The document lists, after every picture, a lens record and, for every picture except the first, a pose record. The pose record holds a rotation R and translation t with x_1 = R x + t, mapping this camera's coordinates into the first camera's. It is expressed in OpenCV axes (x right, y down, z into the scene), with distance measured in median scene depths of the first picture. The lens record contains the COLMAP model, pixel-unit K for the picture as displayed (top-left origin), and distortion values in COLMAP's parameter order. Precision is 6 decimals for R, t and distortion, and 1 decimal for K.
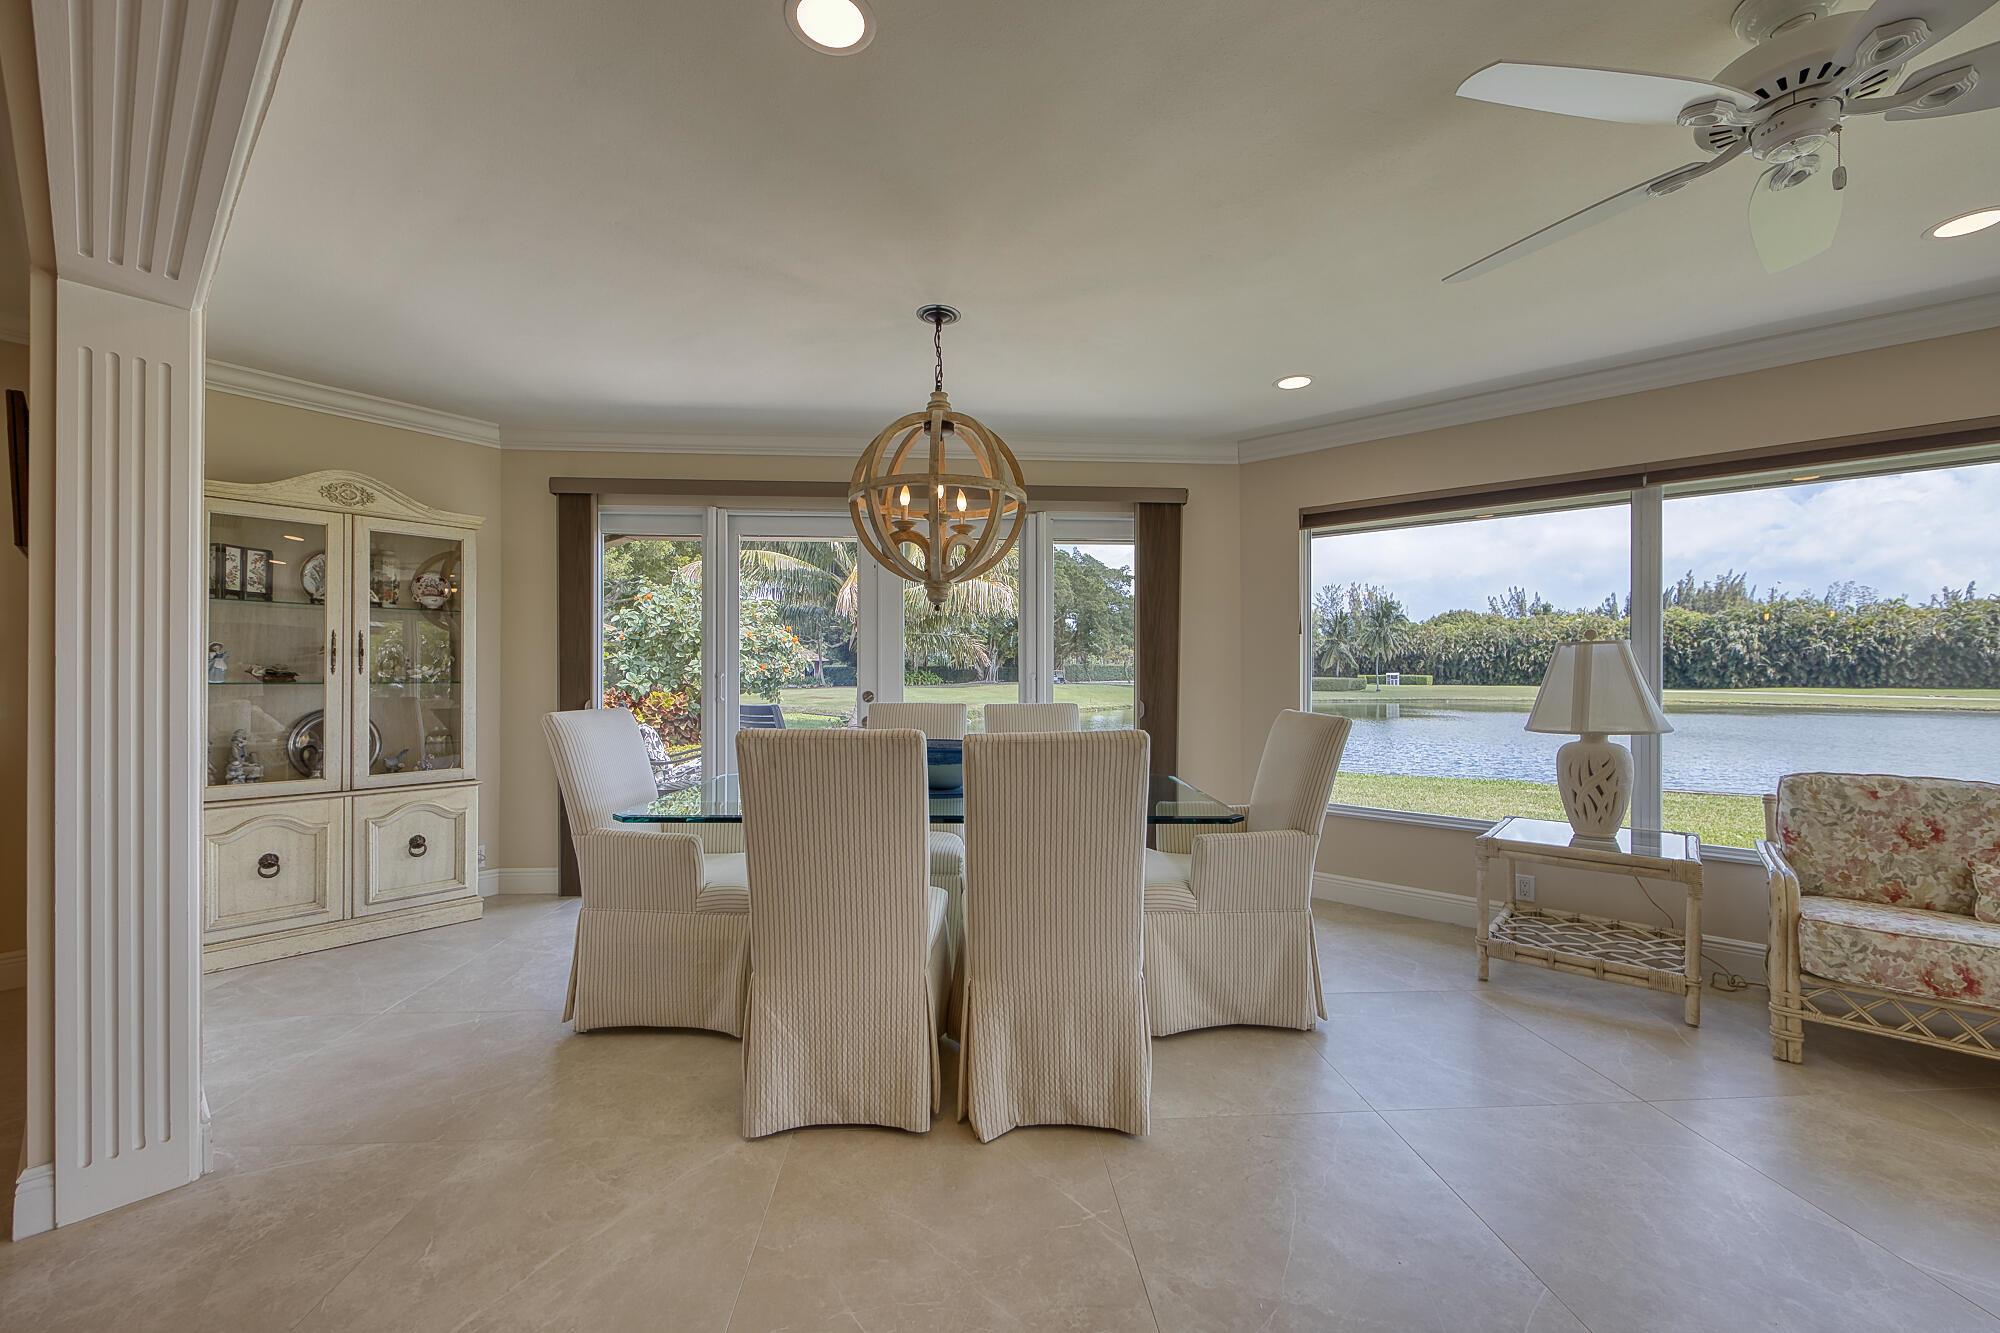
lens RADIAL K [[791.2, 0, 1004.6], [0, 791.2, 669.9], [0, 0, 1]] dist [-0.001890, 0.000202]
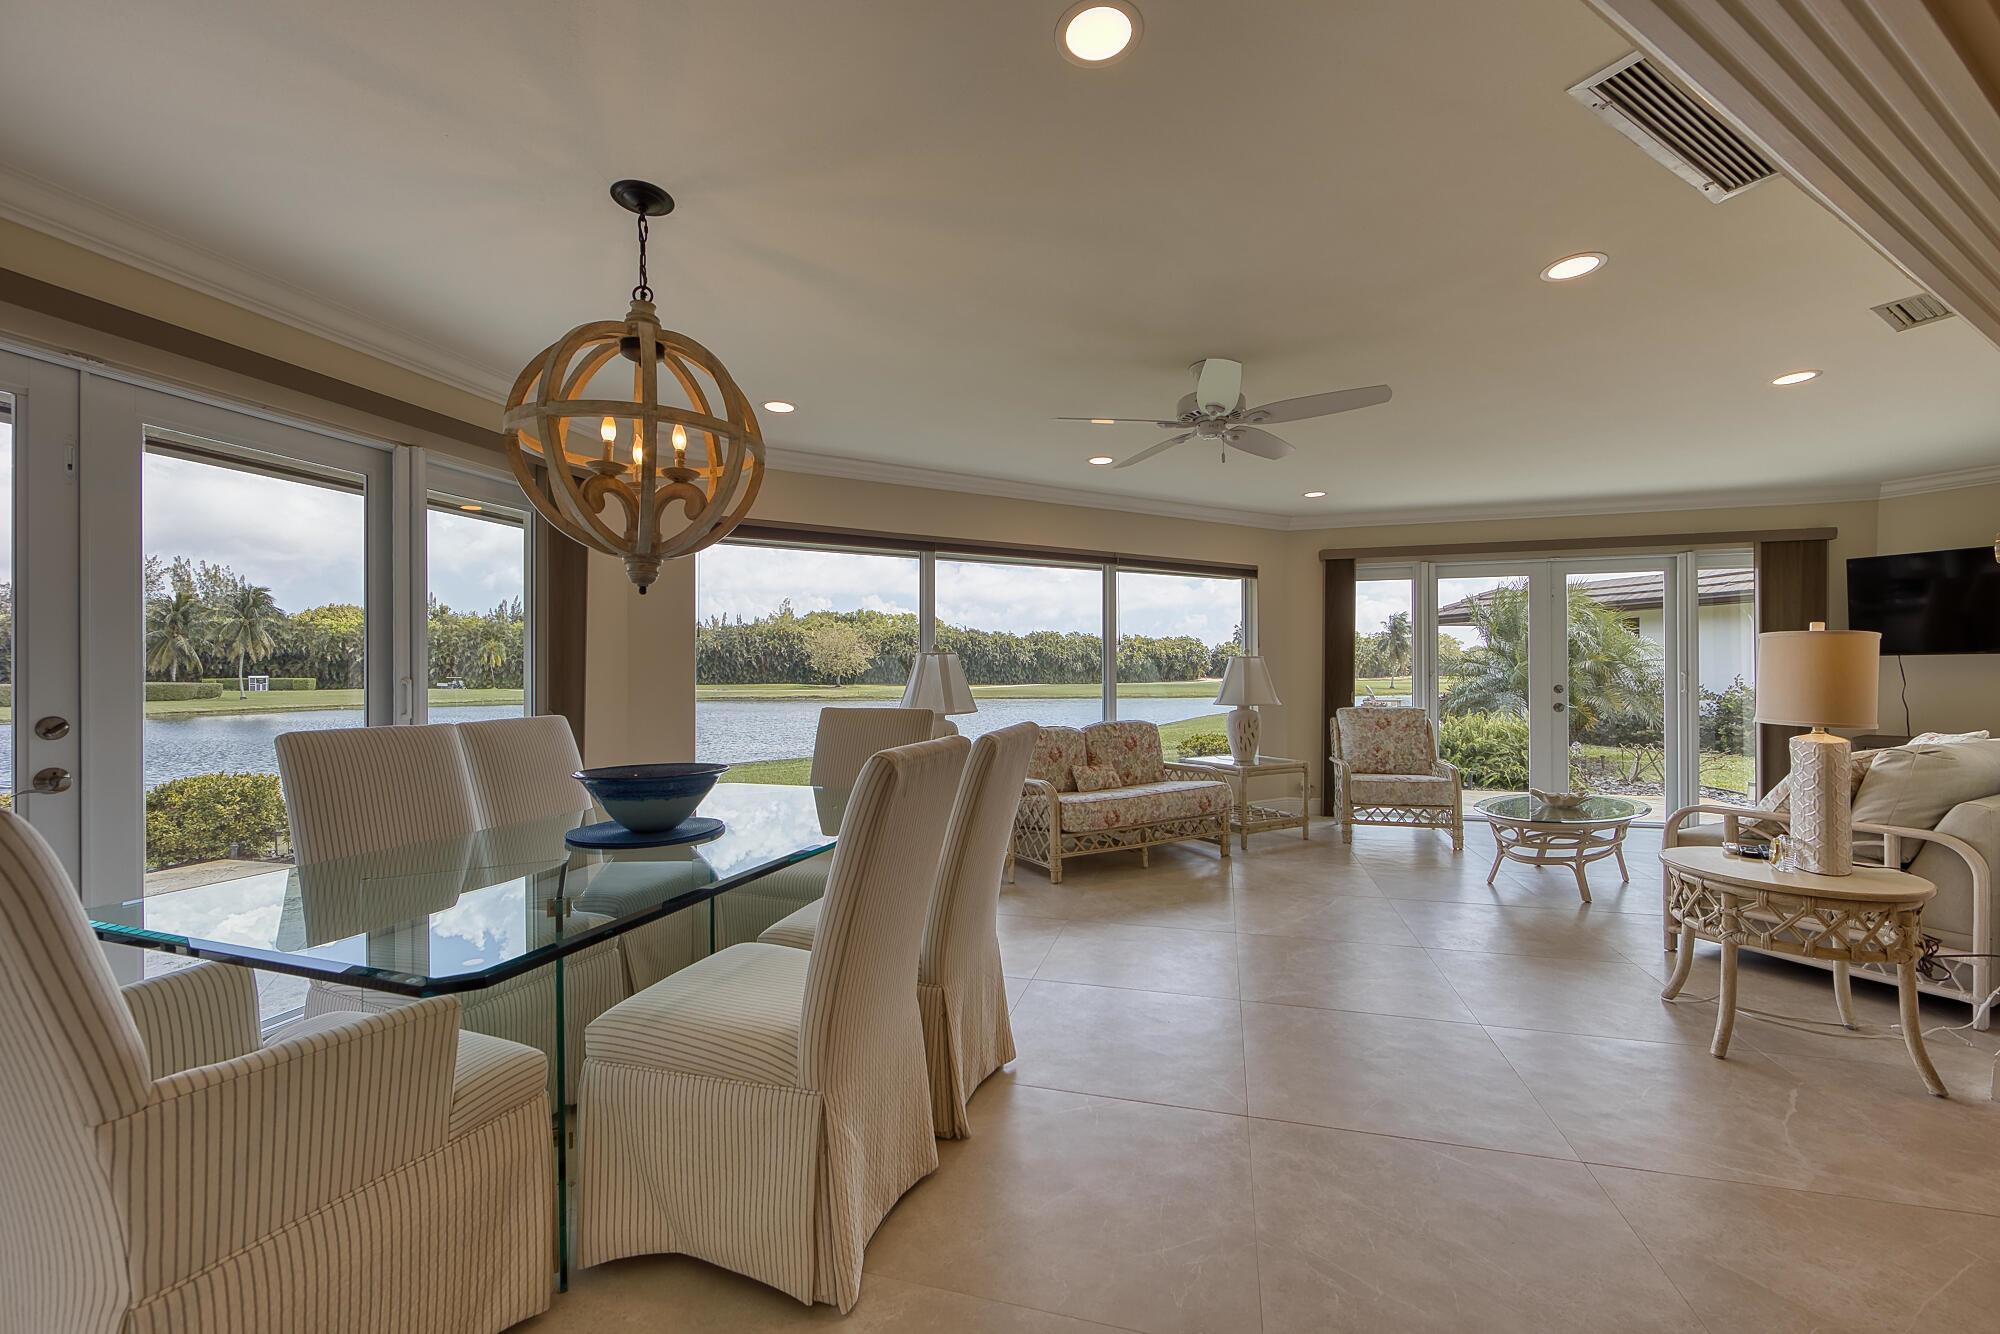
lens RADIAL K [[785.7, 0, 1001.2], [0, 785.7, 671.9], [0, 0, 1]] dist [-0.002343, -0.000072]
pose [[0.330681, -0.000751, 0.943742, -0.213251], [0.001003, 0.999999, 0.000445, 0.002407], [-0.943742, 0.000799, 0.330682, 0.128603]]
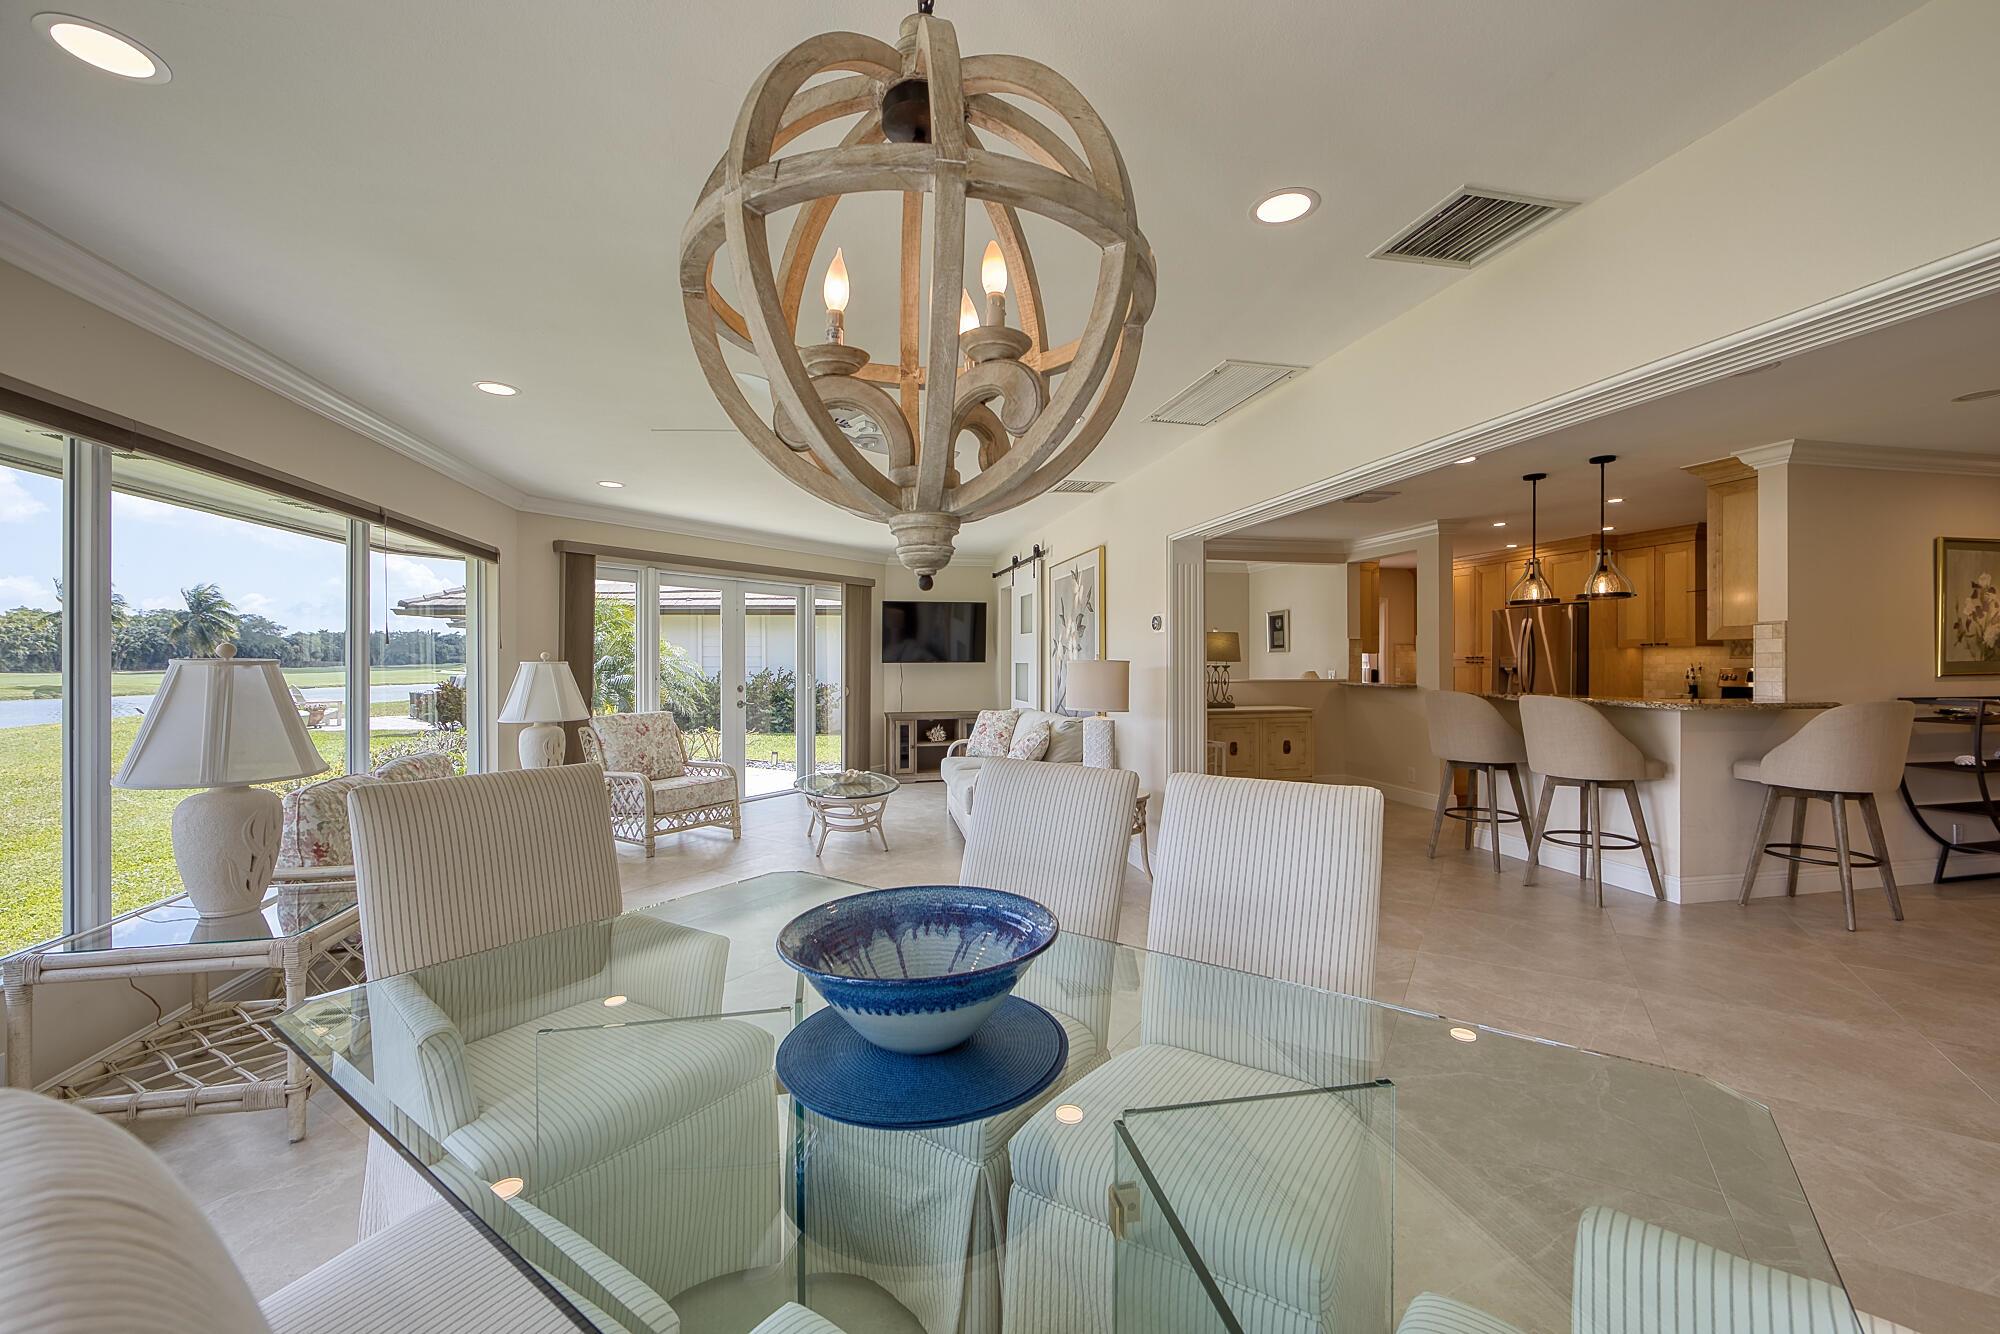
lens RADIAL K [[801.8, 0, 1004.6], [0, 801.8, 662.6], [0, 0, 1]] dist [-0.000826, -0.000226]
pose [[-0.809855, -0.000265, 0.586630, -0.134885], [-0.001358, 0.999998, -0.001423, -0.005871], [-0.586629, -0.001949, -0.809854, 0.343821]]
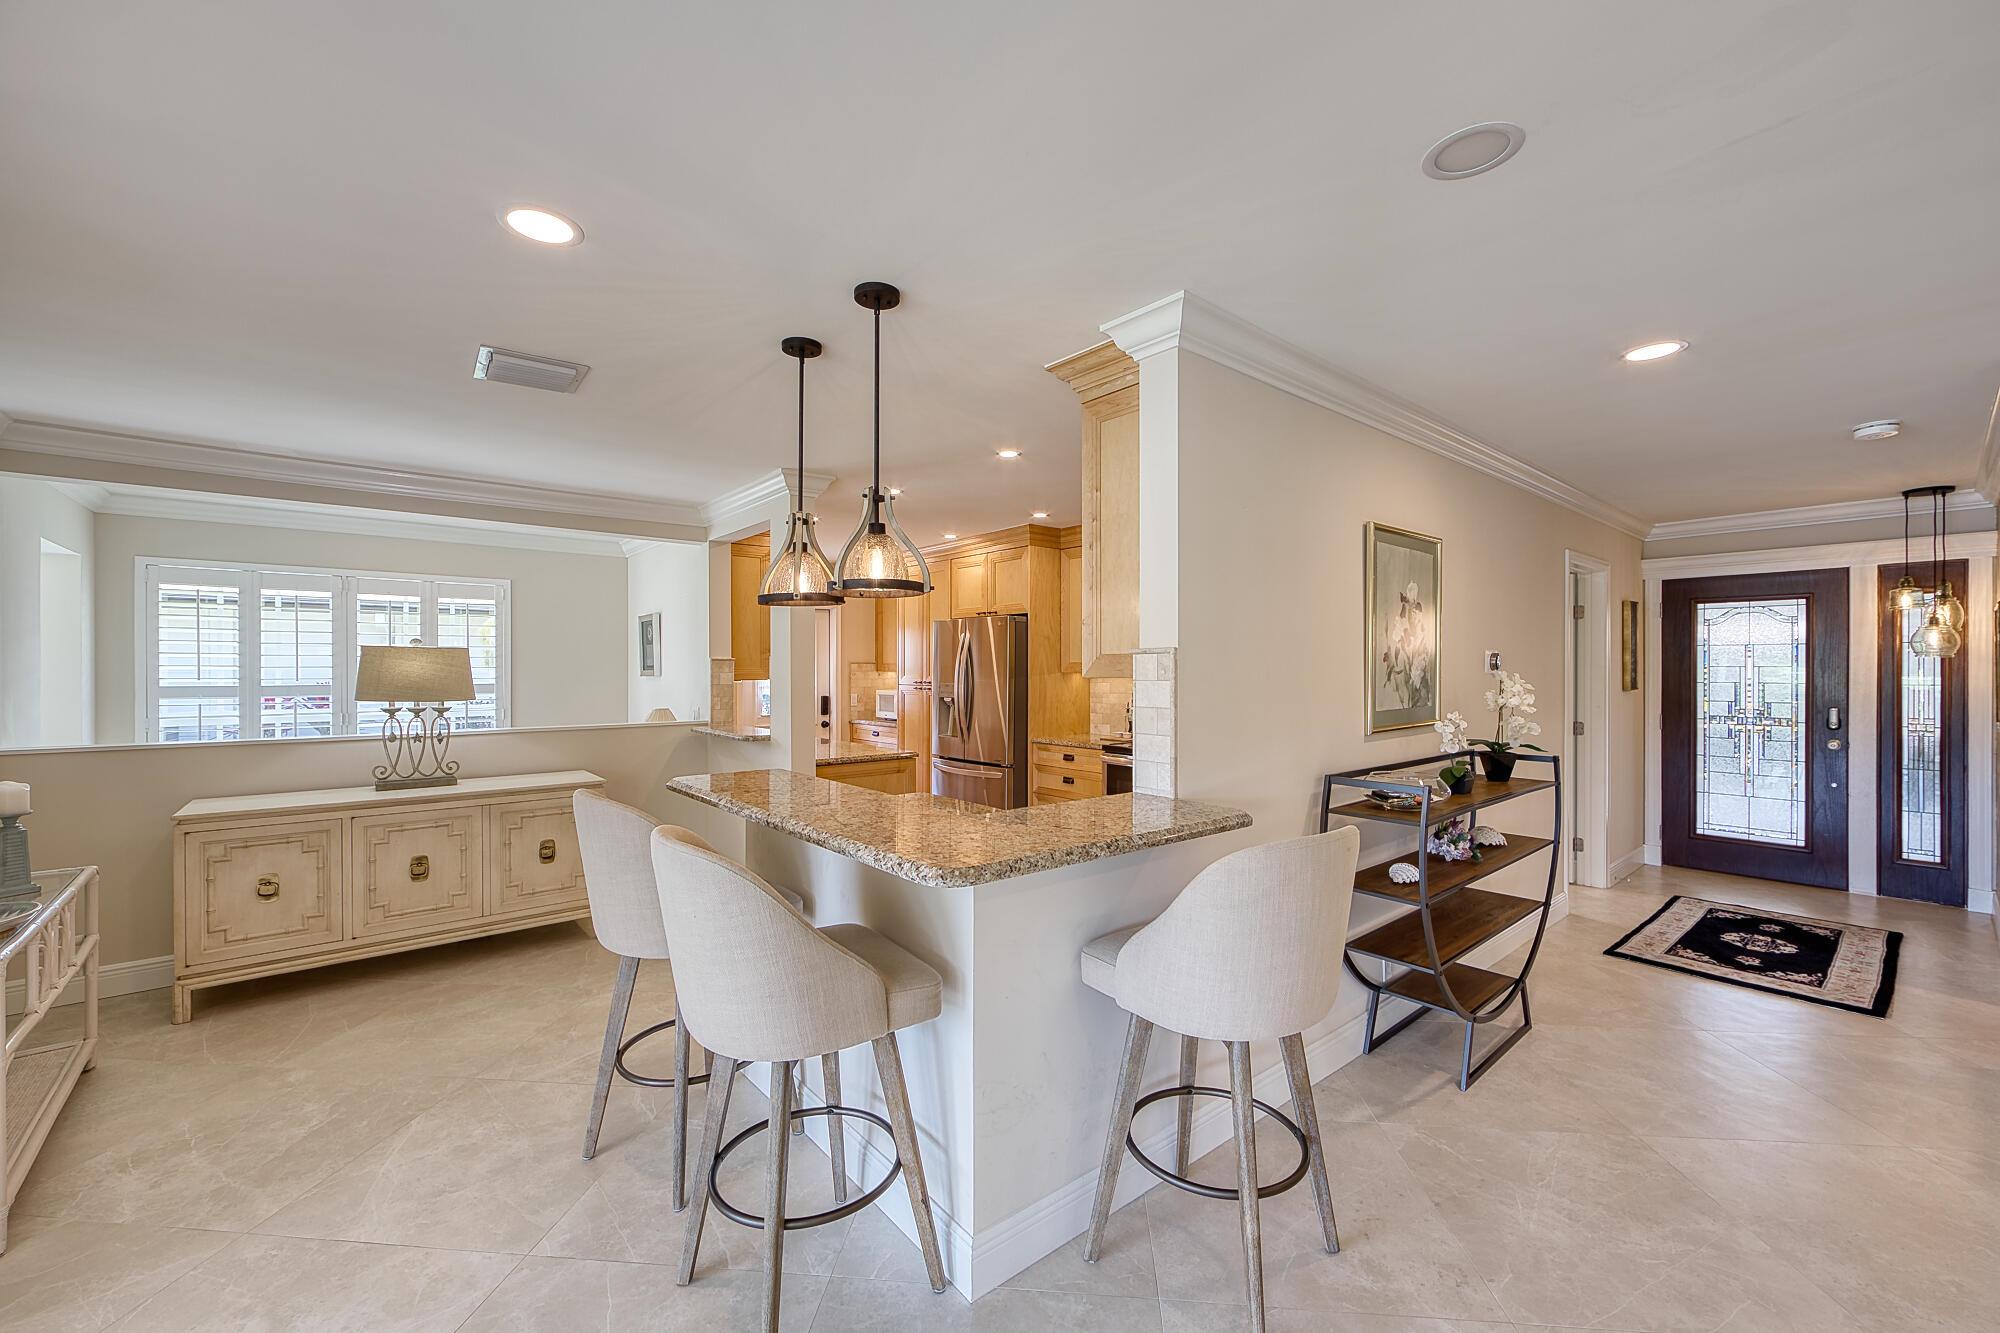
lens RADIAL K [[791.2, 0, 1004.6], [0, 791.2, 669.9], [0, 0, 1]] dist [-0.001890, 0.000202]
pose [[-0.987816, 0.000110, 0.155626, -0.201457], [-0.000213, 0.999998, -0.002059, -0.020808], [-0.155626, -0.002067, -0.987814, 0.017277]]
